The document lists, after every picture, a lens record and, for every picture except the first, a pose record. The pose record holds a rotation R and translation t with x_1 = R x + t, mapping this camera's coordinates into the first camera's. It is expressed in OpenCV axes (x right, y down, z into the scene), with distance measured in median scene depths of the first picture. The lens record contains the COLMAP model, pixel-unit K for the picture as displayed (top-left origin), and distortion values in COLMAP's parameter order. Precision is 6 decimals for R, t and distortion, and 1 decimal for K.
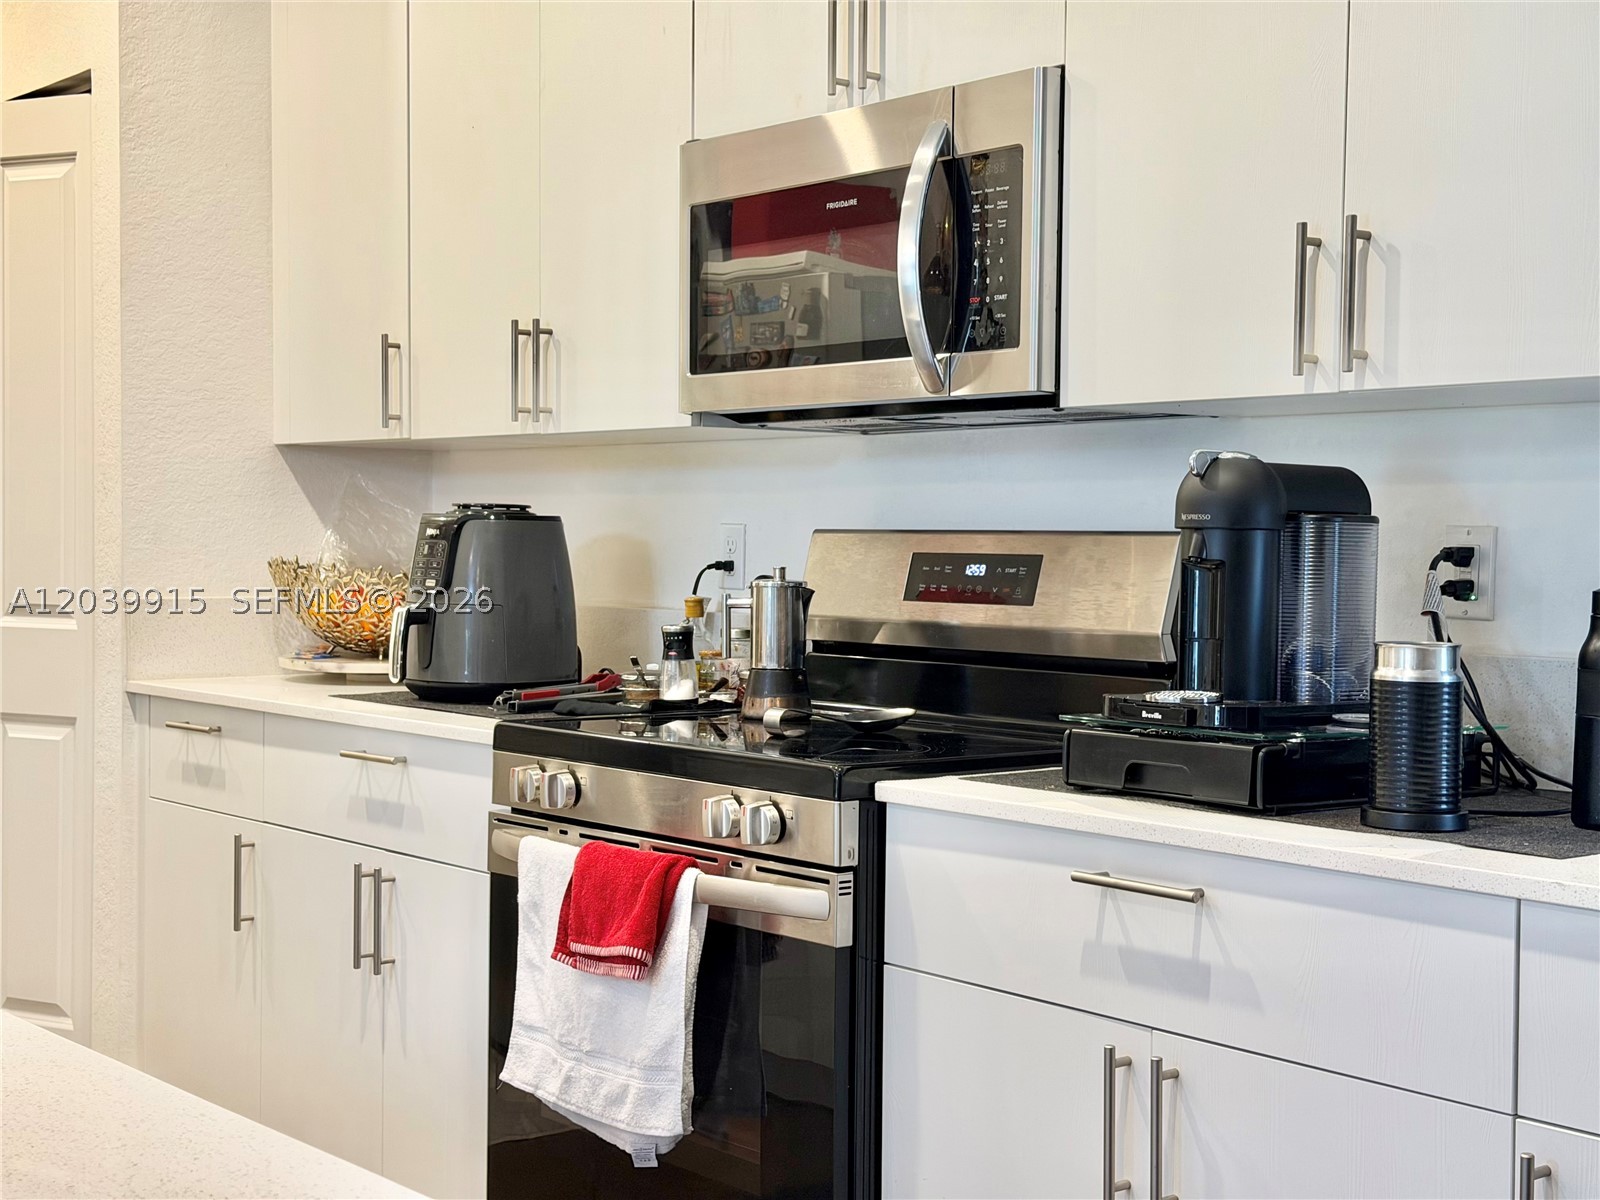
lens RADIAL K [[2239.7, 0, 800.8], [0, 2239.7, 613.8], [0, 0, 1]] dist [0.127018, 0.000000]
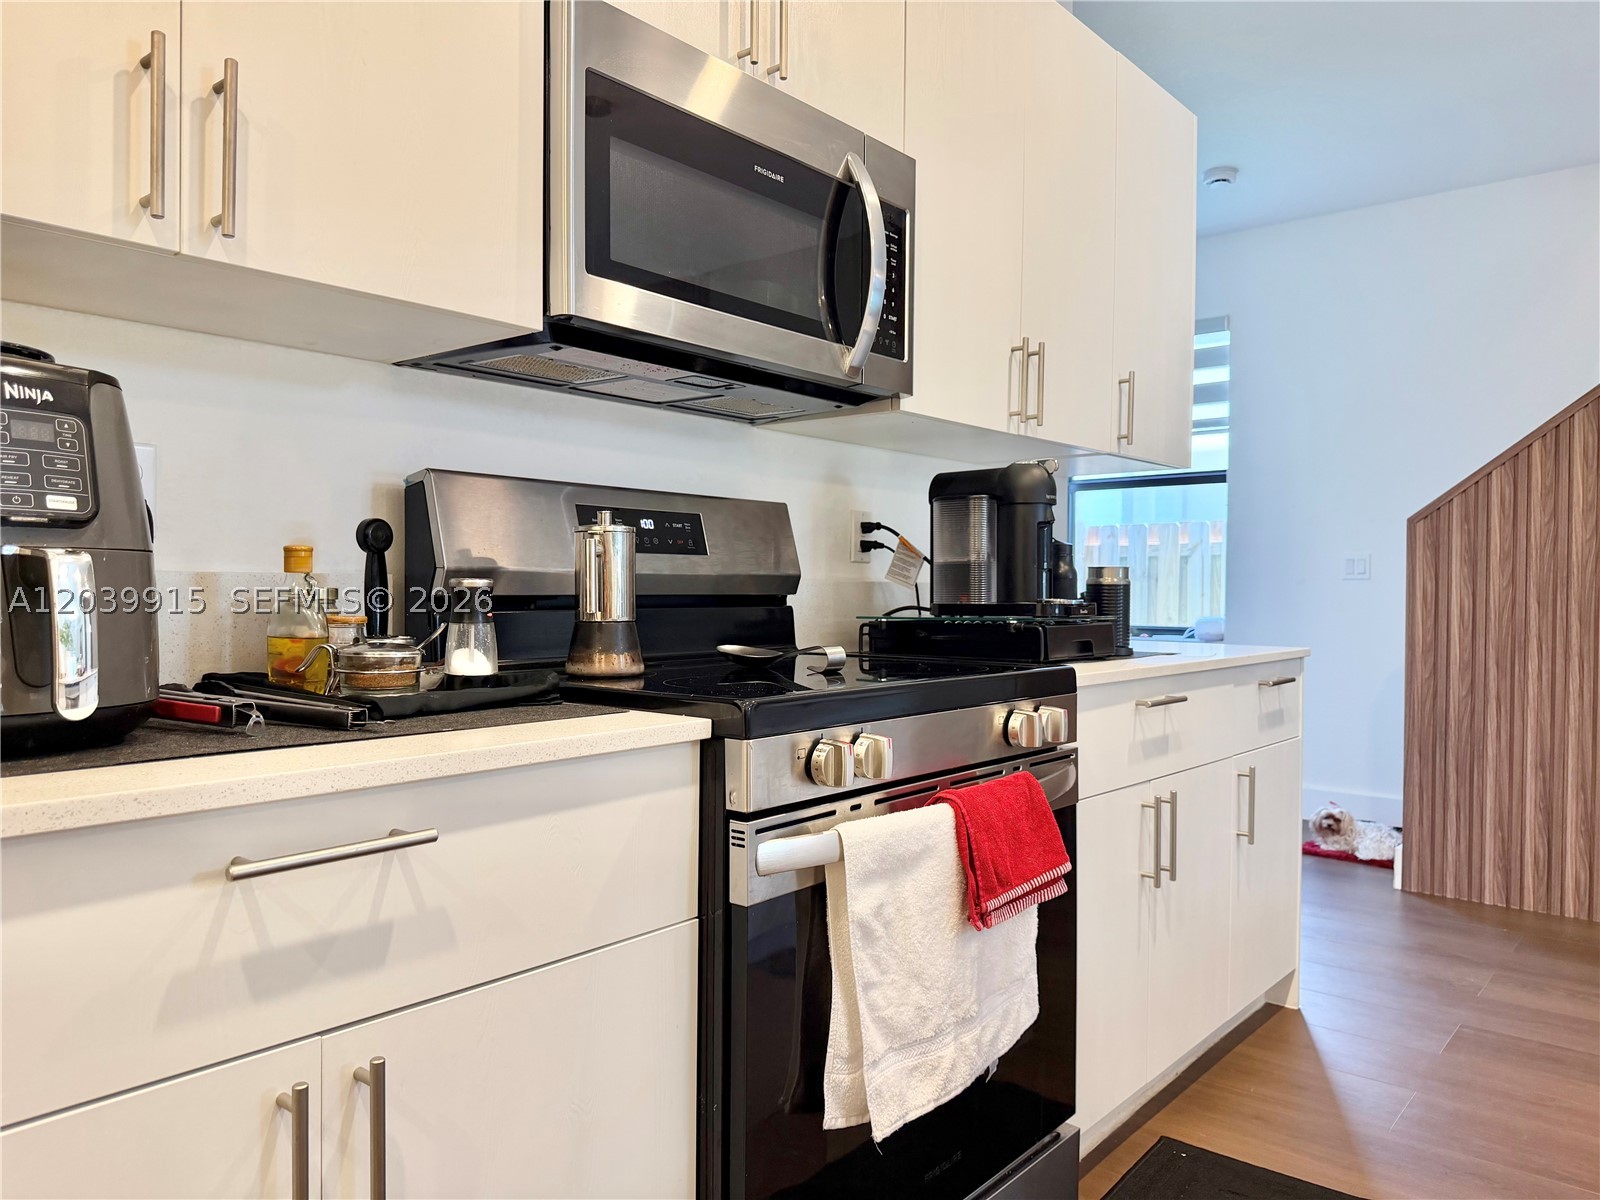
lens RADIAL K [[1126.6, 0, 795.8], [0, 1126.6, 598.3], [0, 0, 1]] dist [0.062656, -0.084014]
pose [[-0.166469, -0.017339, 0.985894, -0.542266], [0.026067, 0.999419, 0.021978, 0.007720], [-0.985702, 0.029358, -0.165920, 1.135935]]
